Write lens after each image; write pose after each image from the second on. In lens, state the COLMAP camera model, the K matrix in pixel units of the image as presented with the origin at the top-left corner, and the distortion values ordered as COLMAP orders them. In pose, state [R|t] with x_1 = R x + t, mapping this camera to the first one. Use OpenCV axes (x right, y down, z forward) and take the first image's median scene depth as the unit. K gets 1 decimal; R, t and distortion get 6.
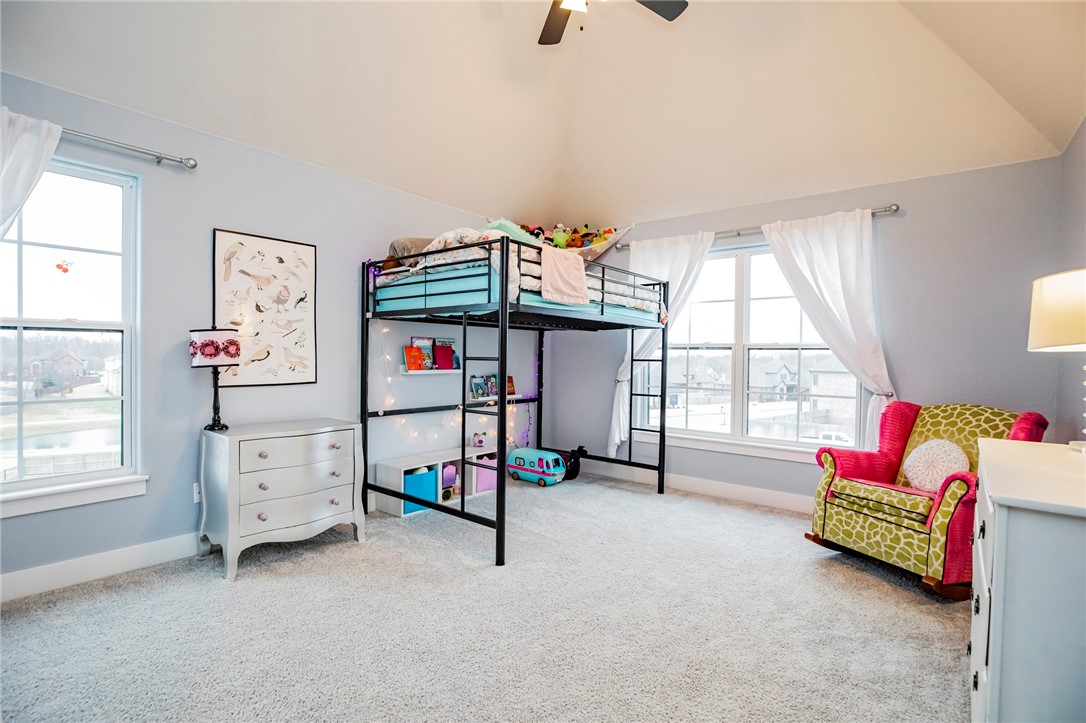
lens RADIAL K [[506.1, 0, 542.3], [0, 506.1, 356.1], [0, 0, 1]] dist [-0.012210, -0.000486]
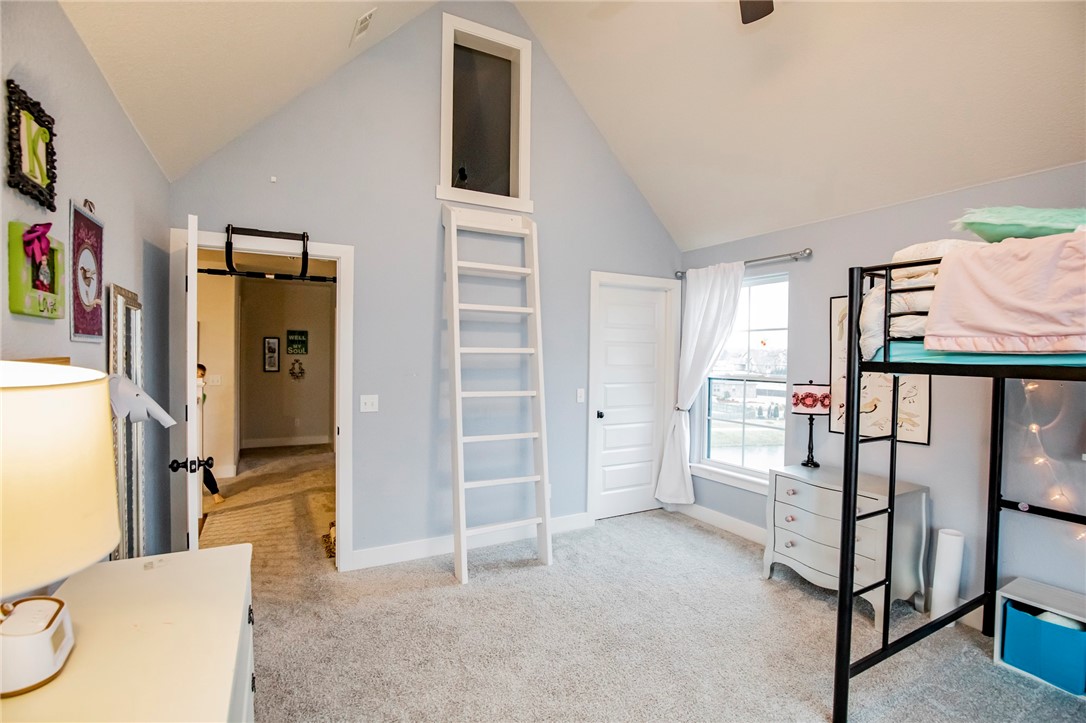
lens RADIAL K [[506.1, 0, 540.4], [0, 506.1, 366.3], [0, 0, 1]] dist [-0.012210, -0.000486]
pose [[-0.359367, 0.001561, -0.933195, 0.725108], [-0.019616, 0.999765, 0.009226, -0.093834], [0.932990, 0.021621, -0.359252, 0.821884]]
